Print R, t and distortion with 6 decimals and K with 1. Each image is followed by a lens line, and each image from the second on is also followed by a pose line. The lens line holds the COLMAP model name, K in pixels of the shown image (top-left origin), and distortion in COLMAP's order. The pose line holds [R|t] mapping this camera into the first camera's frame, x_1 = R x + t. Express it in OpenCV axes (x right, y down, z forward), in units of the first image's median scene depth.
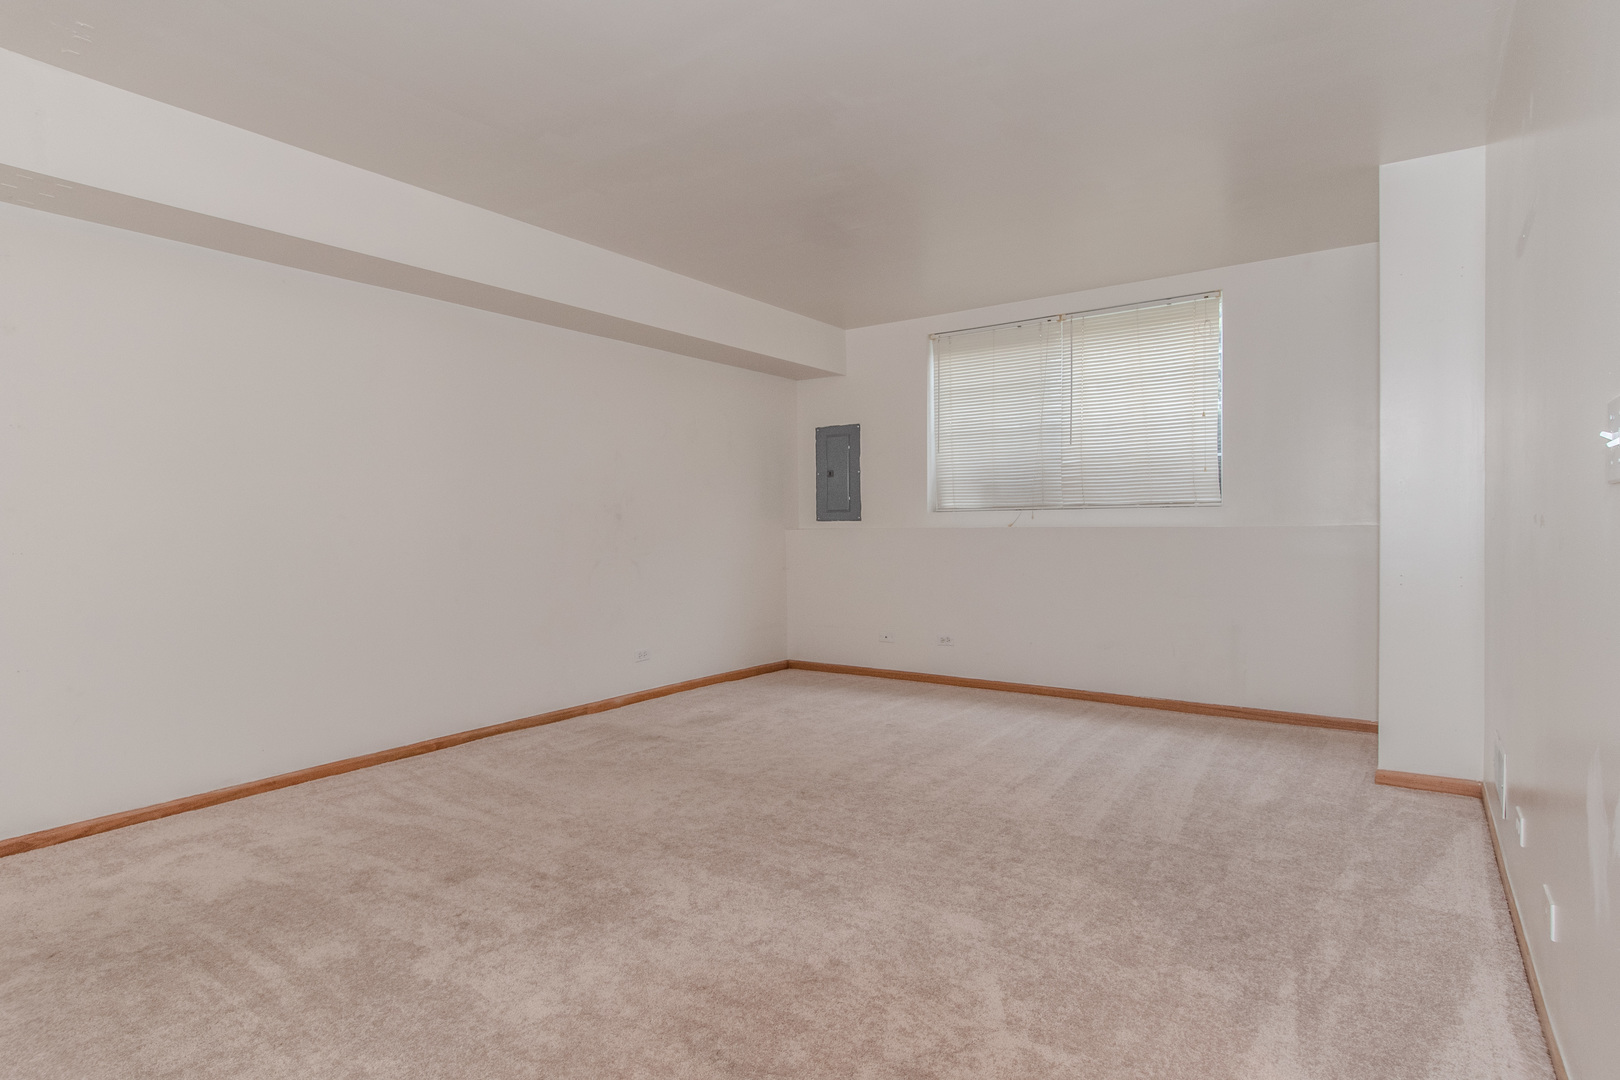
lens RADIAL K [[856.0, 0, 791.3], [0, 856.0, 545.4], [0, 0, 1]] dist [0.003466, -0.000405]
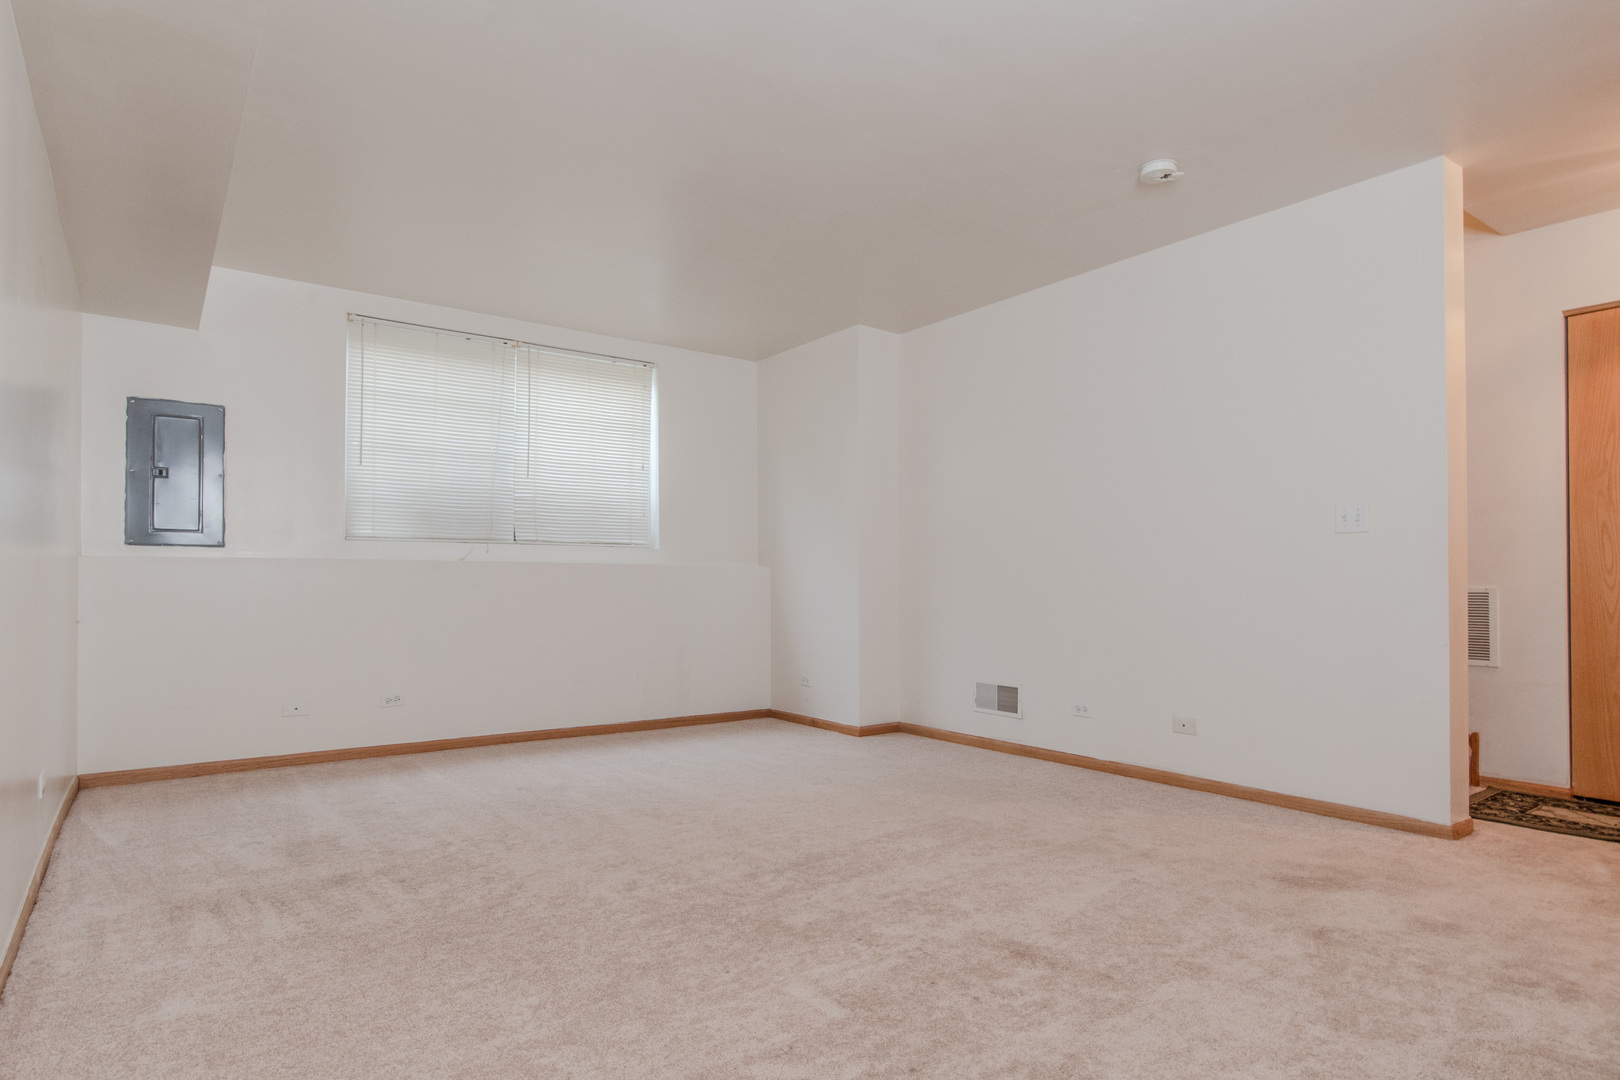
lens RADIAL K [[879.4, 0, 808.6], [0, 879.4, 565.5], [0, 0, 1]] dist [0.000843, -0.000075]
pose [[0.317977, 0.015915, 0.947965, -0.494577], [0.002687, 0.999840, -0.017687, -0.000306], [-0.948095, 0.008171, 0.317883, 0.371611]]
